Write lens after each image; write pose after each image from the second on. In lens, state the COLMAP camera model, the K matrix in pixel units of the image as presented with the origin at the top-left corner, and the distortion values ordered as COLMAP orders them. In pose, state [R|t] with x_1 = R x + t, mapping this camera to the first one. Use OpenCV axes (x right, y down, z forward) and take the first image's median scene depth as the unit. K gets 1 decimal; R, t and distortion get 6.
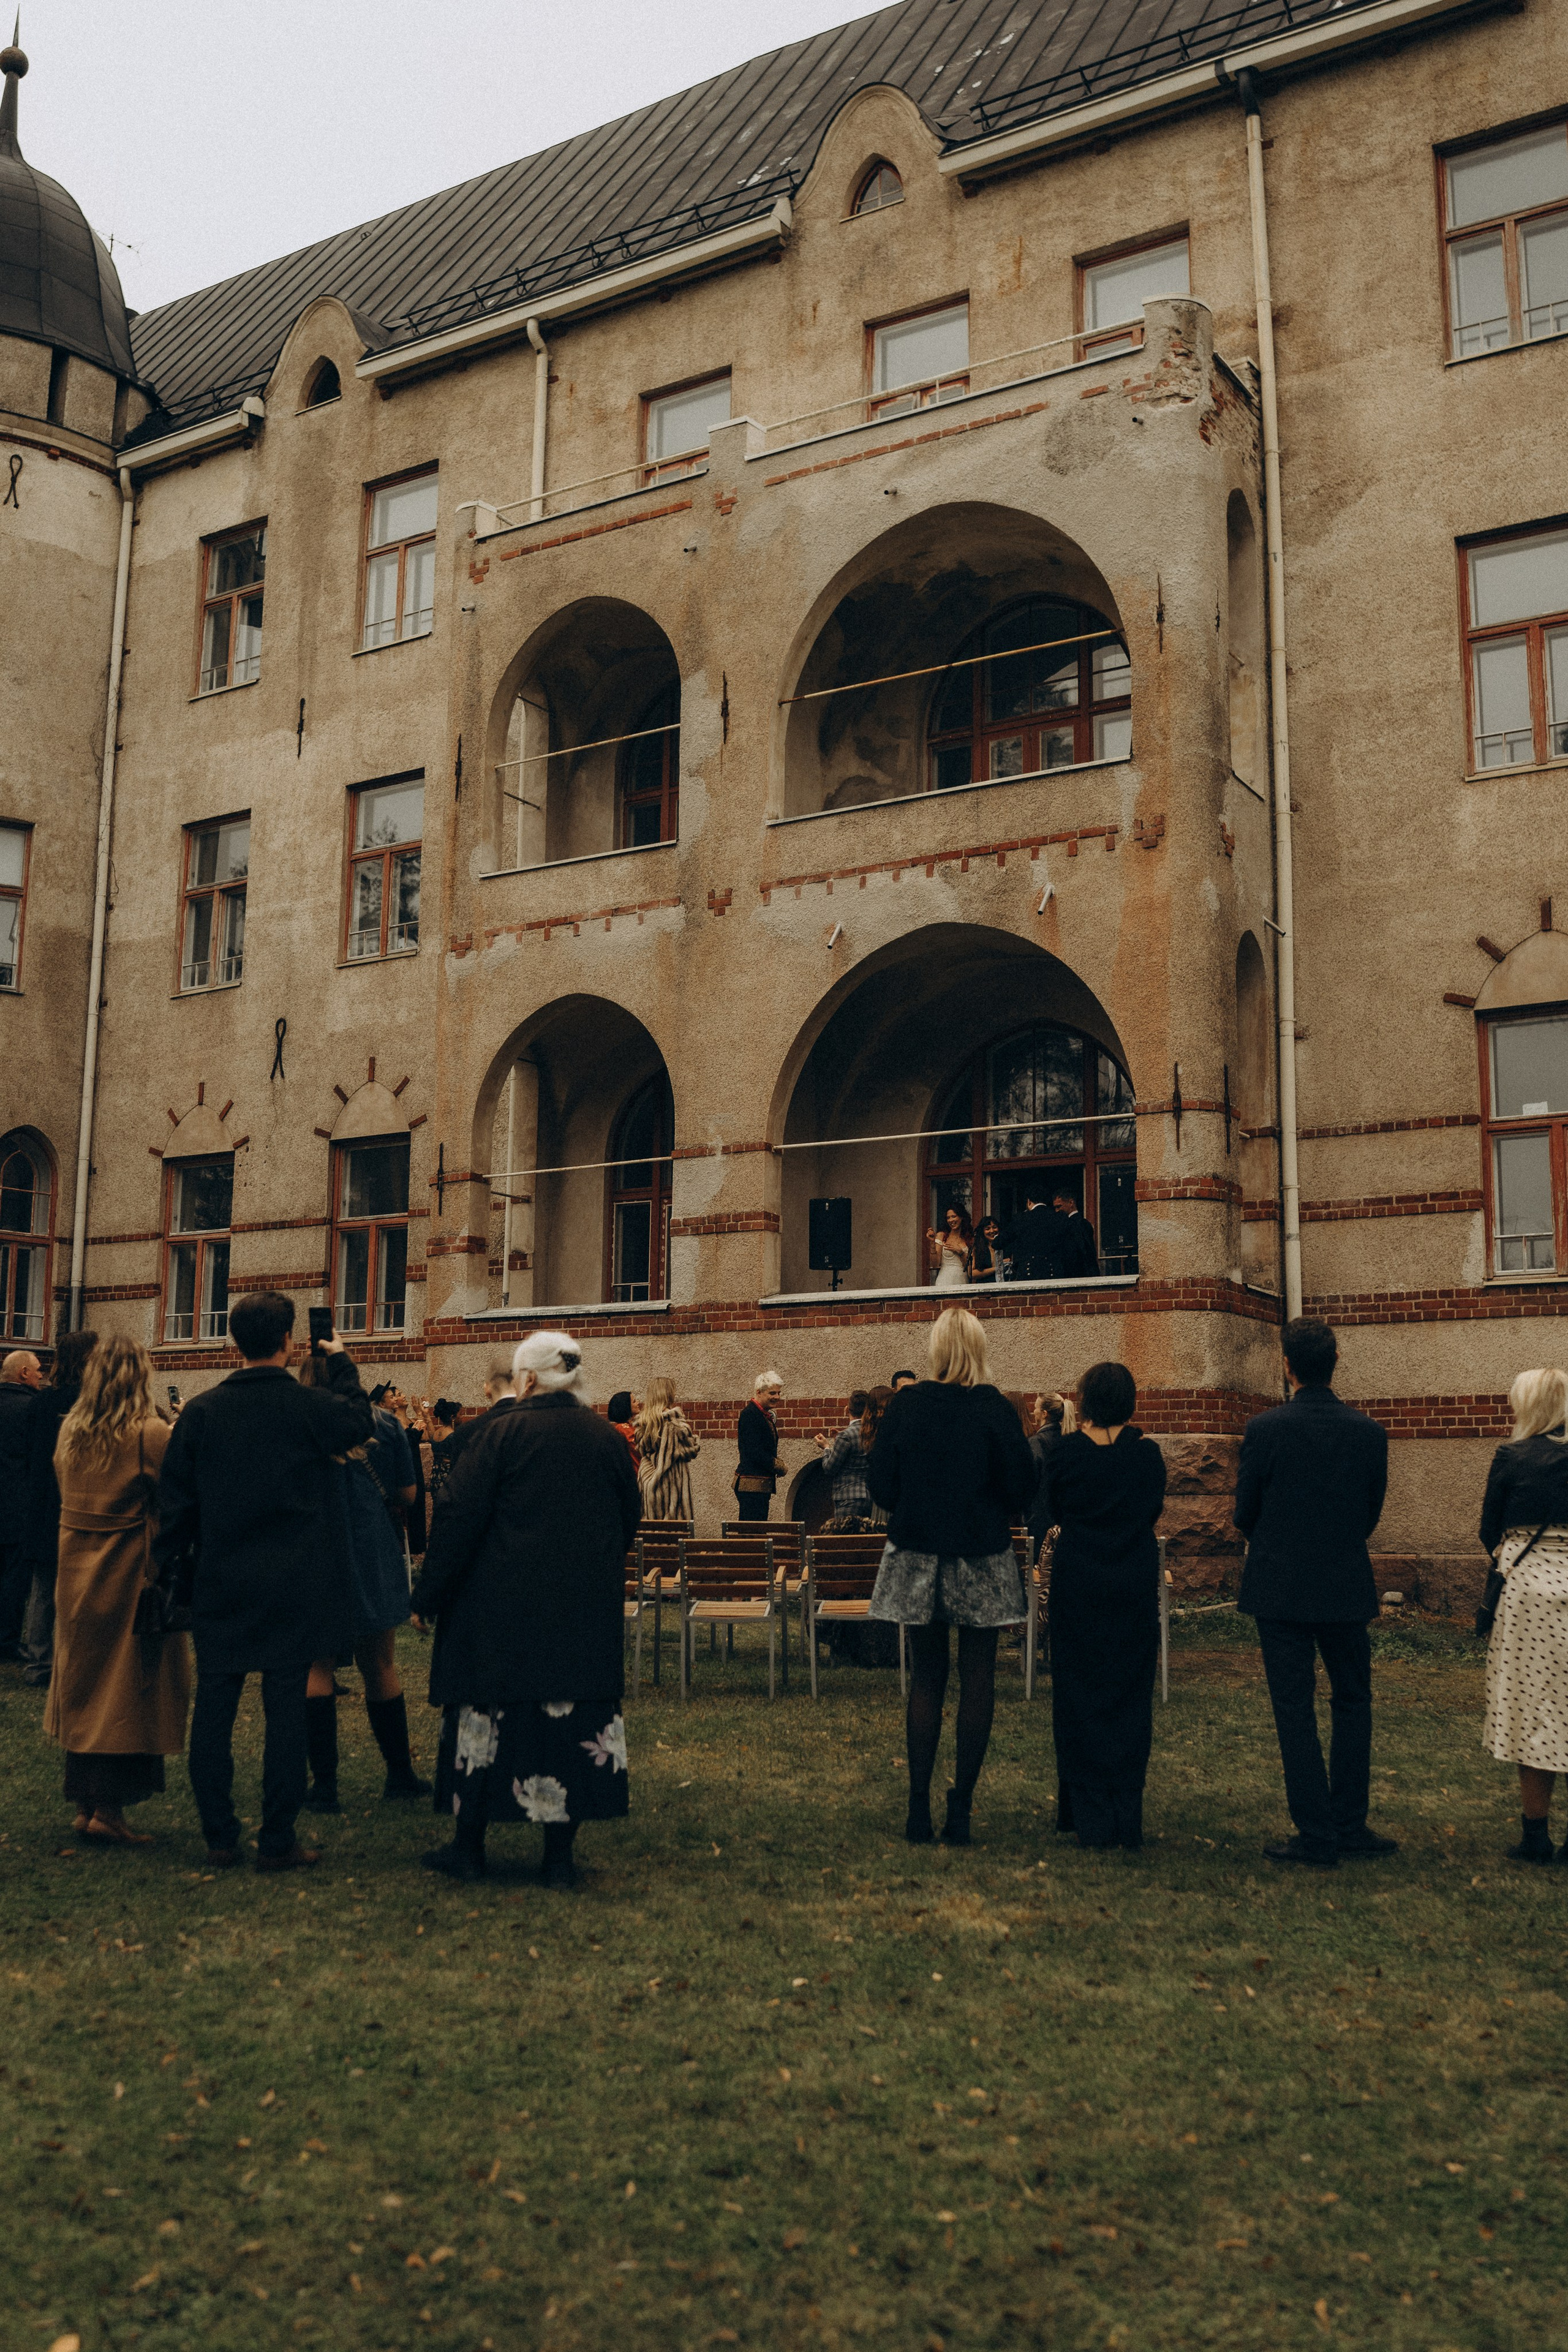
lens RADIAL K [[2353.7, 0, 783.2], [0, 2353.7, 1160.8], [0, 0, 1]] dist [-0.044724, 0.000000]
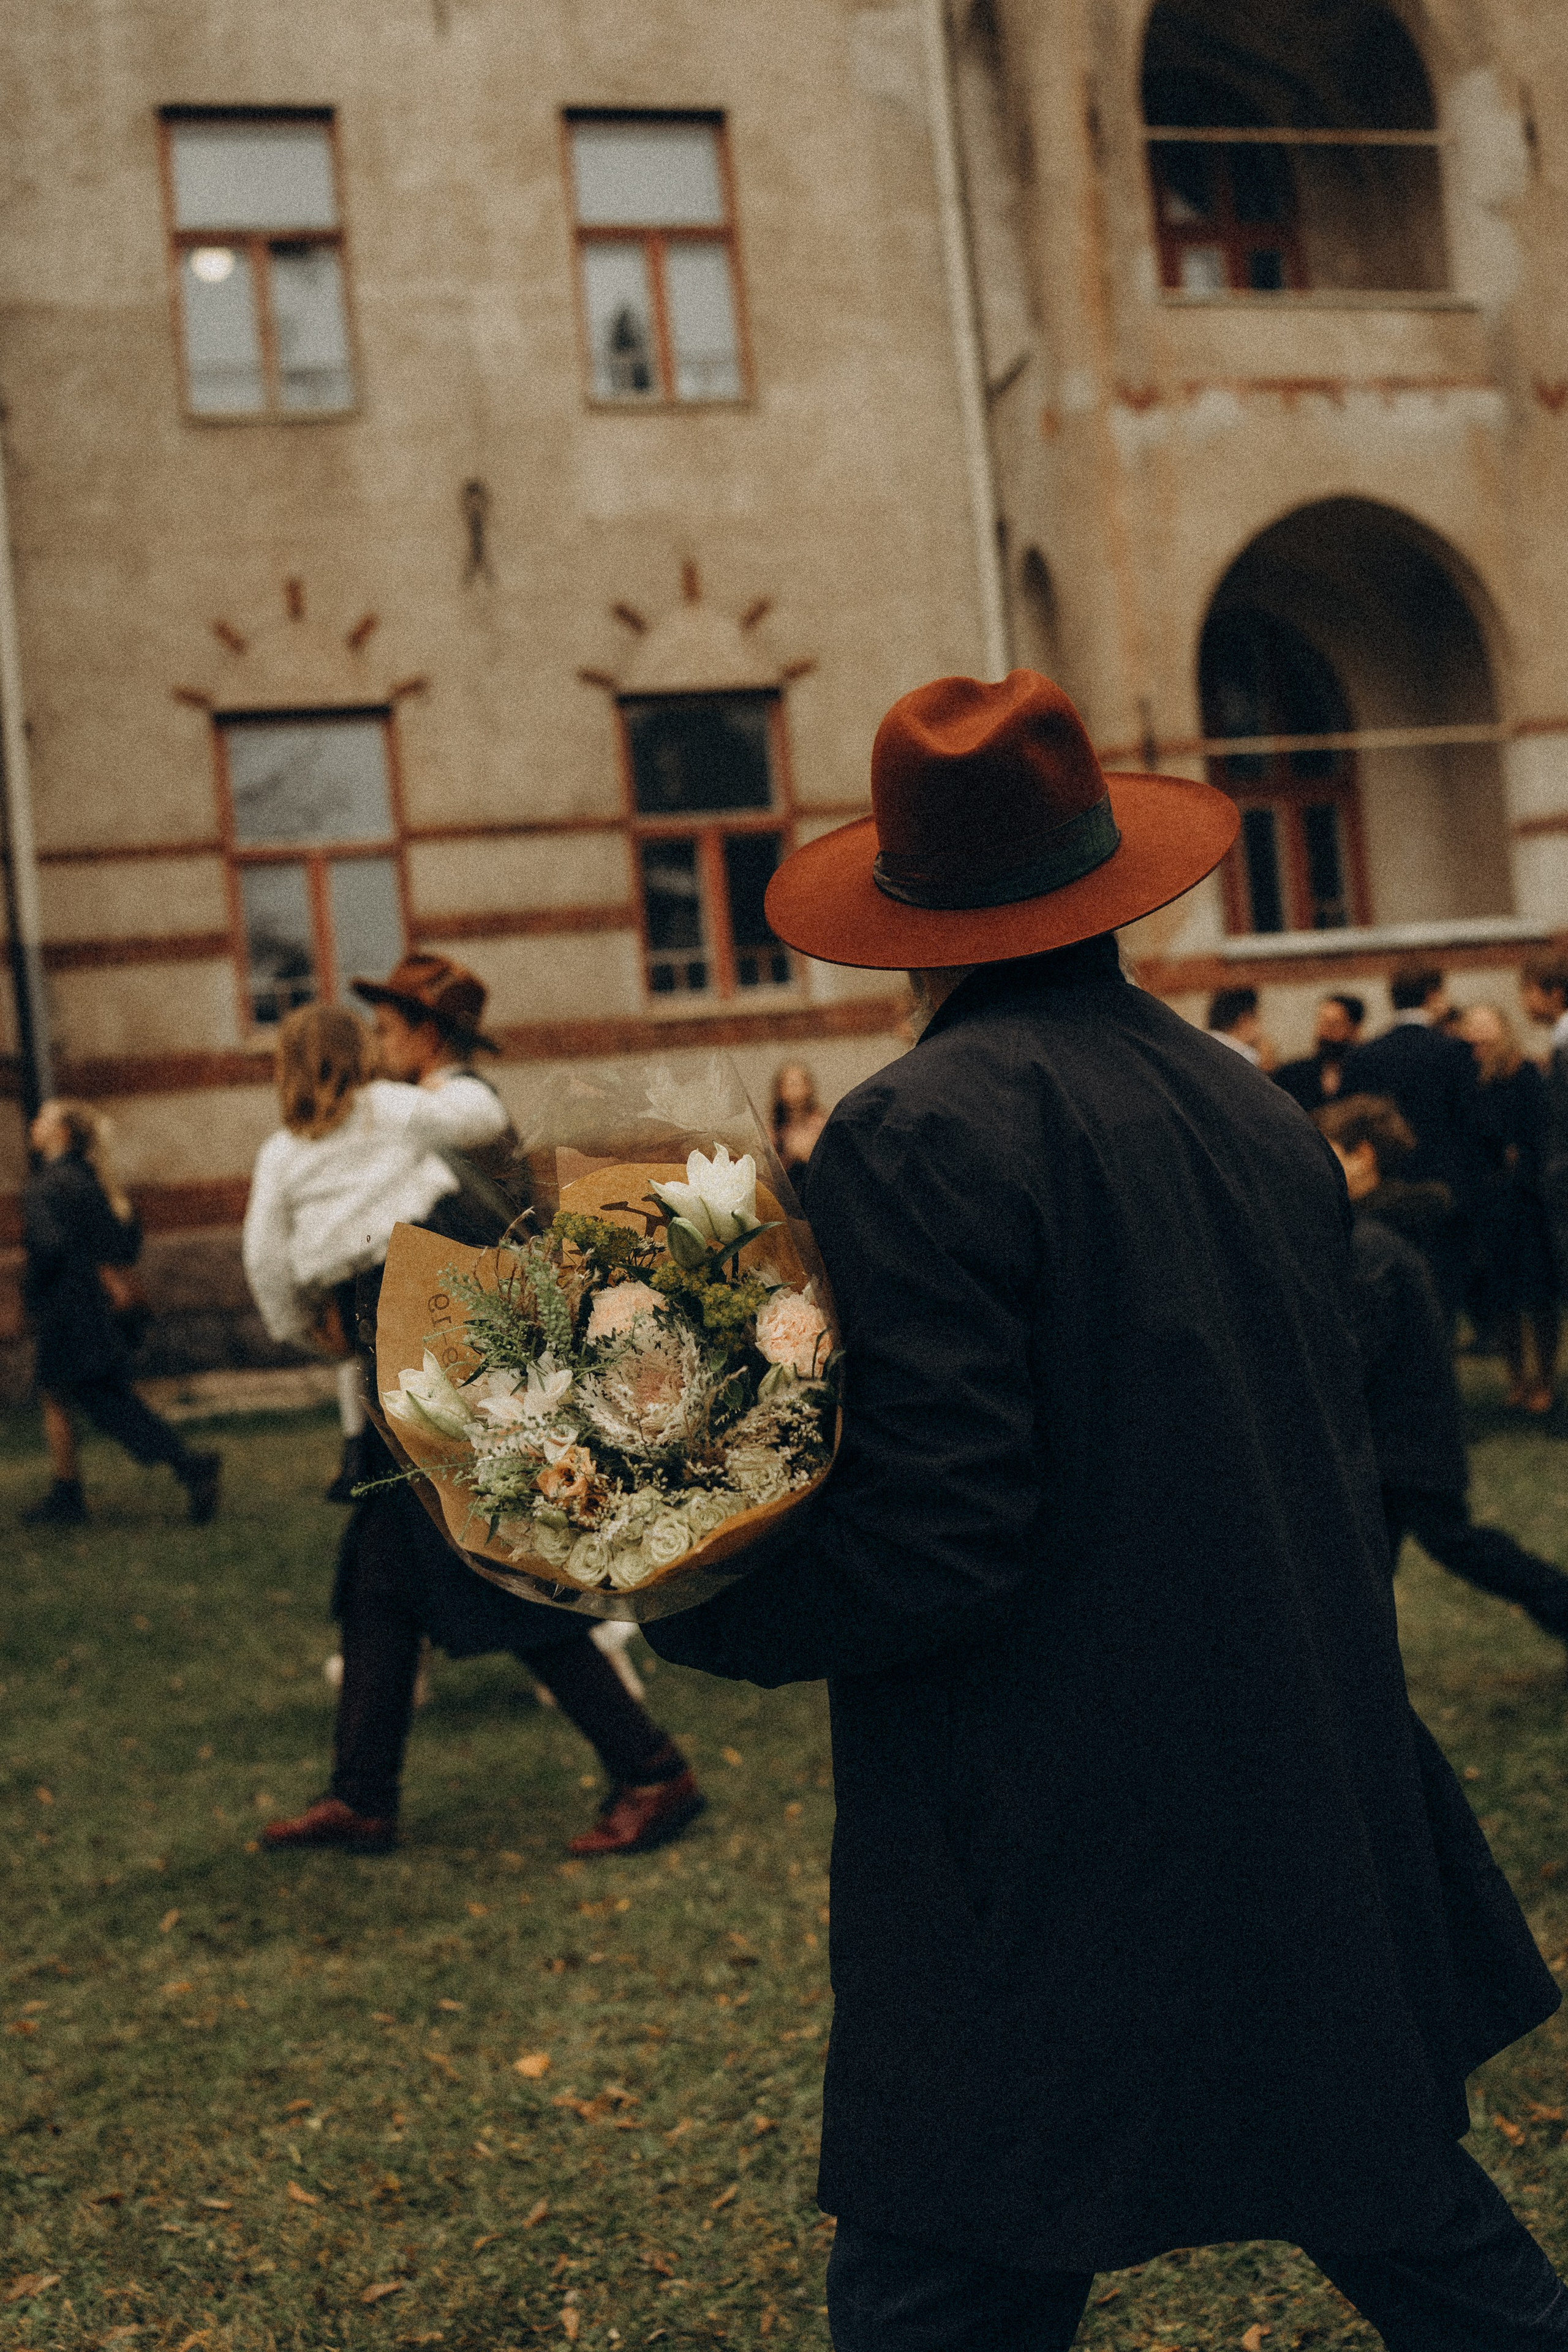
lens RADIAL K [[2846.3, 0, 790.0], [0, 2846.3, 1183.6], [0, 0, 1]] dist [-0.017915, 0.000000]
pose [[0.653130, -0.046909, 0.755791, -0.900154], [-0.007543, 0.997627, 0.068438, 0.083584], [-0.757208, -0.050400, 0.651226, 0.588965]]
